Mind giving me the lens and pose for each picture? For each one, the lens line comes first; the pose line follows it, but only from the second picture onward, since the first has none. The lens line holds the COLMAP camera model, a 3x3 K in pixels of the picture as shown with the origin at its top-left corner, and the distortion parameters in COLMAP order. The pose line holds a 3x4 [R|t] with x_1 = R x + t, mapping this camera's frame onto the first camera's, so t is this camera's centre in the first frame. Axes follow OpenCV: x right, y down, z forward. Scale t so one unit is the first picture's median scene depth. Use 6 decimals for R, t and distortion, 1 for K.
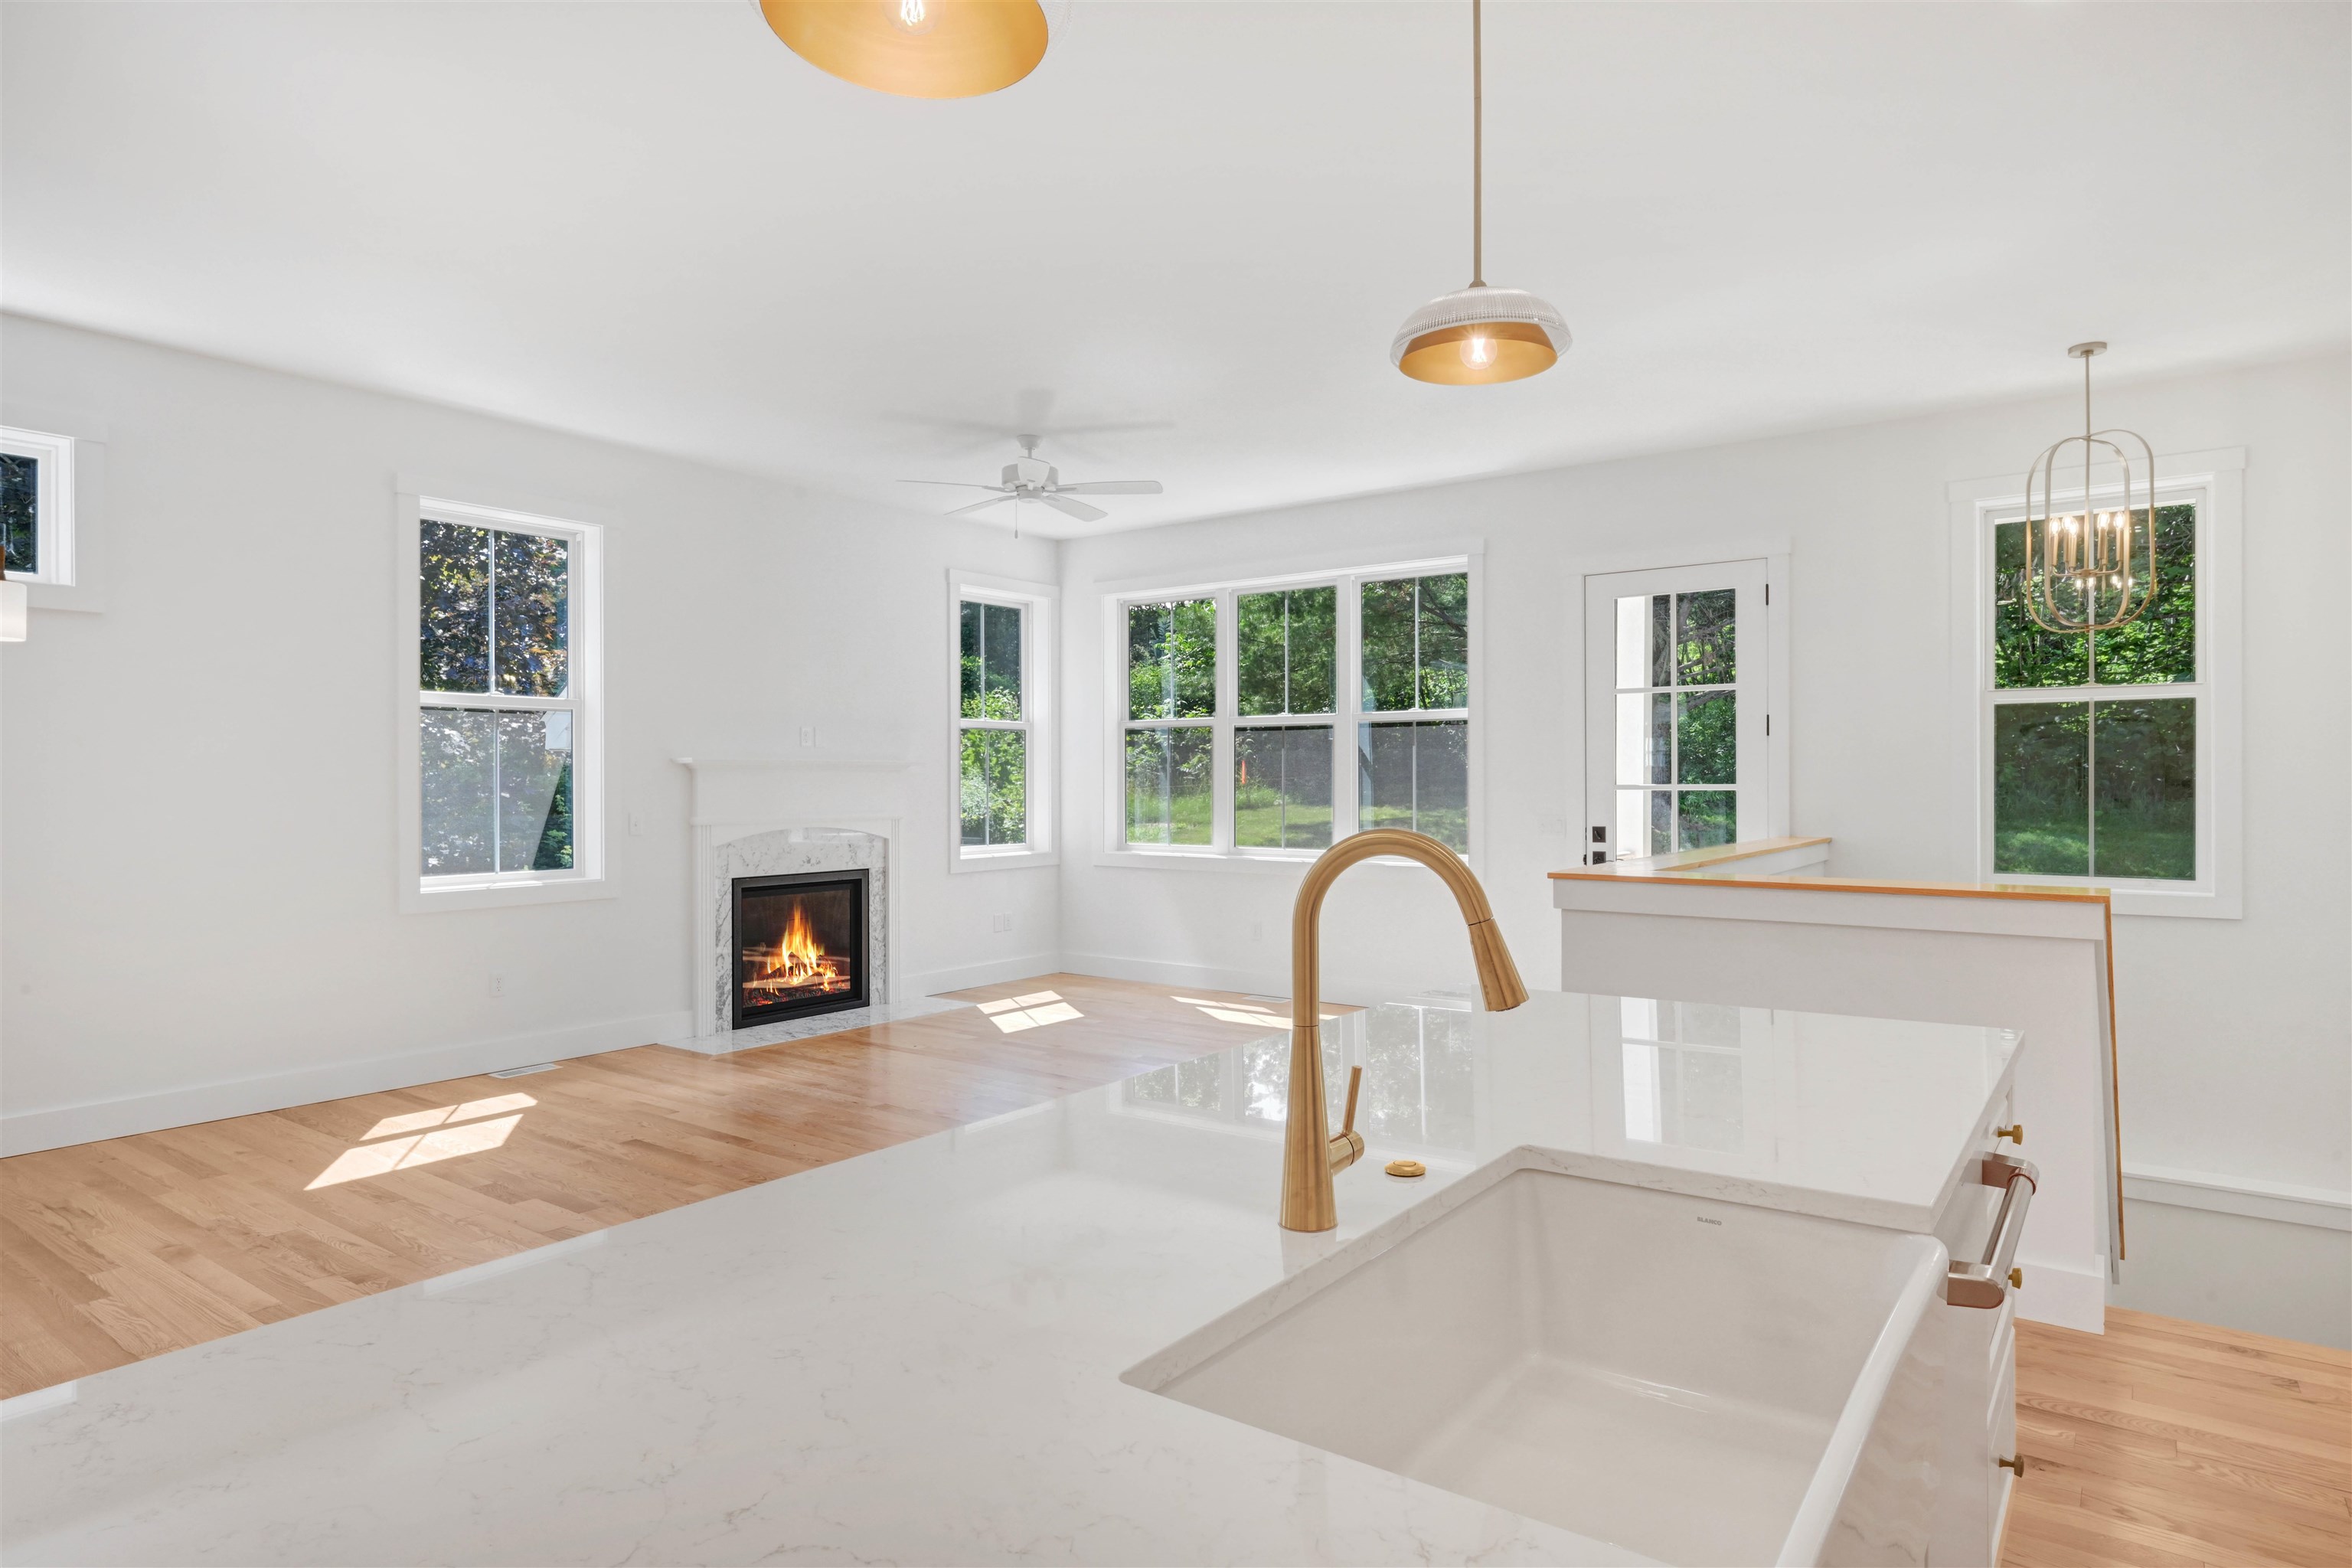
lens RADIAL K [[1302.9, 0, 1204.0], [0, 1302.9, 794.7], [0, 0, 1]] dist [-0.001757, -0.000429]
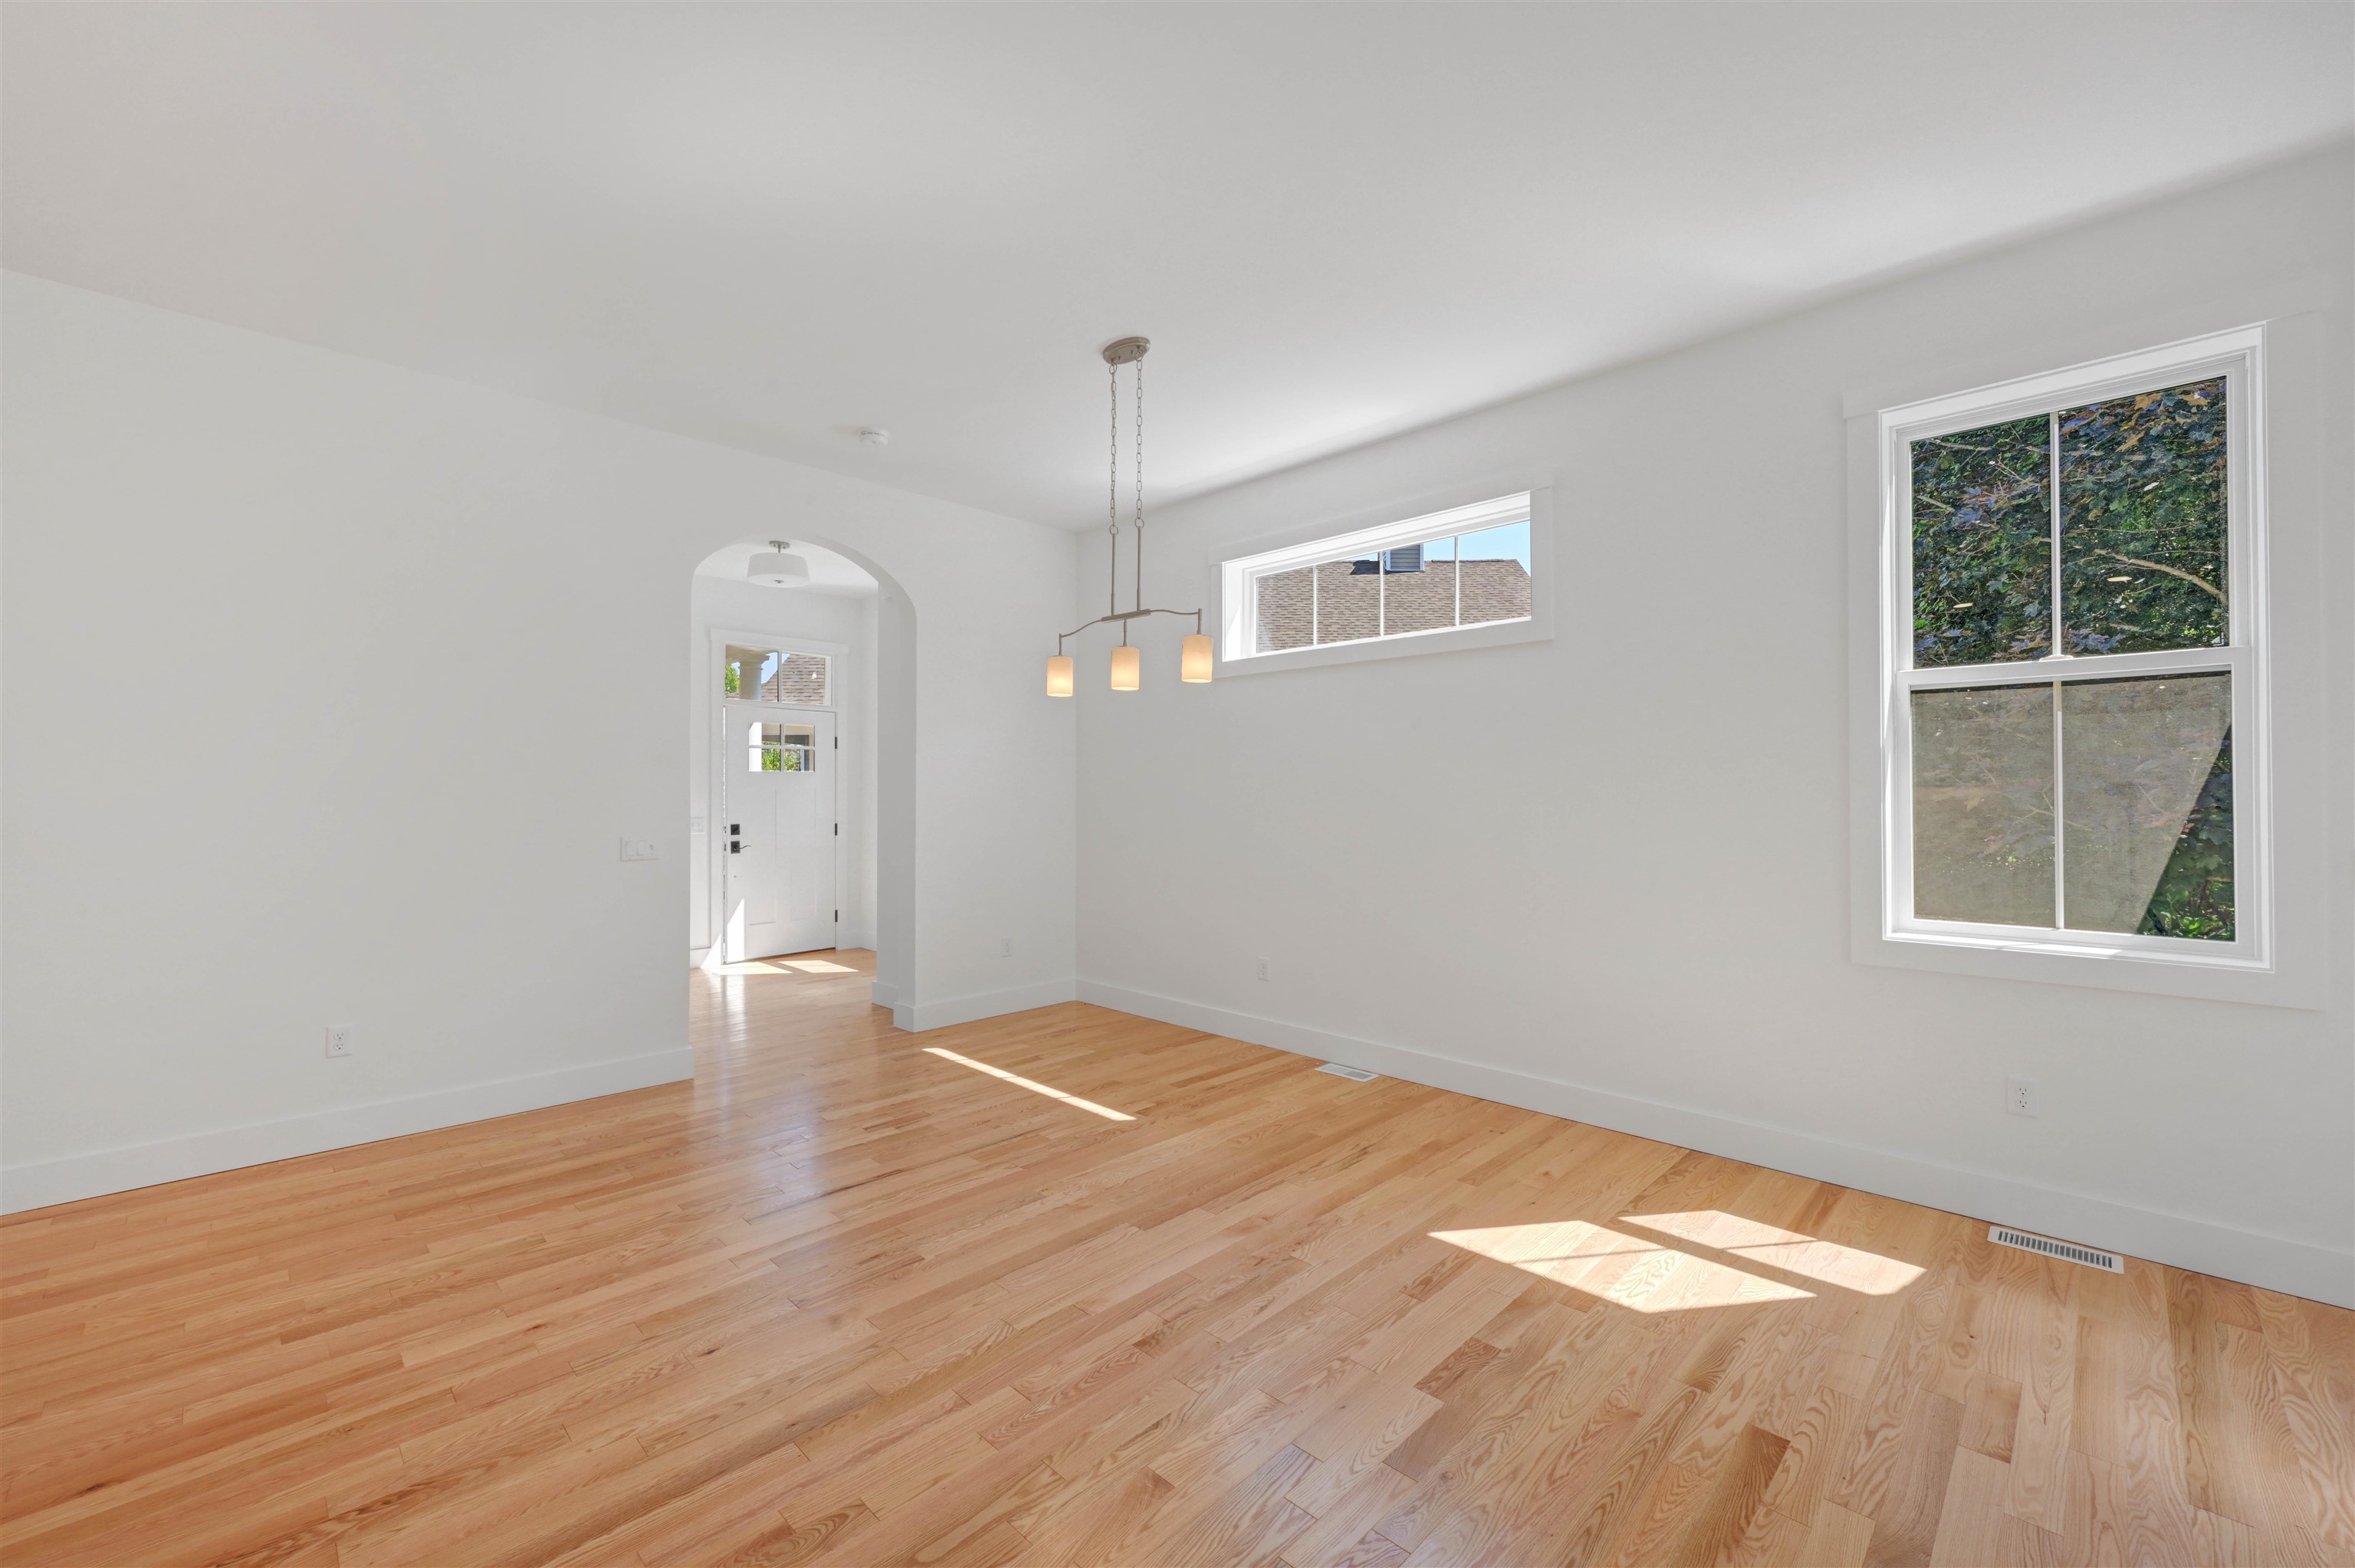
lens RADIAL K [[950.0, 0, 1187.0], [0, 950.0, 788.0], [0, 0, 1]] dist [0.000913, 0.000062]
pose [[-0.153506, -0.002377, -0.988145, 0.000644], [-0.007642, 0.999970, -0.001218, -0.006464], [0.988118, 0.007365, -0.153519, 0.561529]]
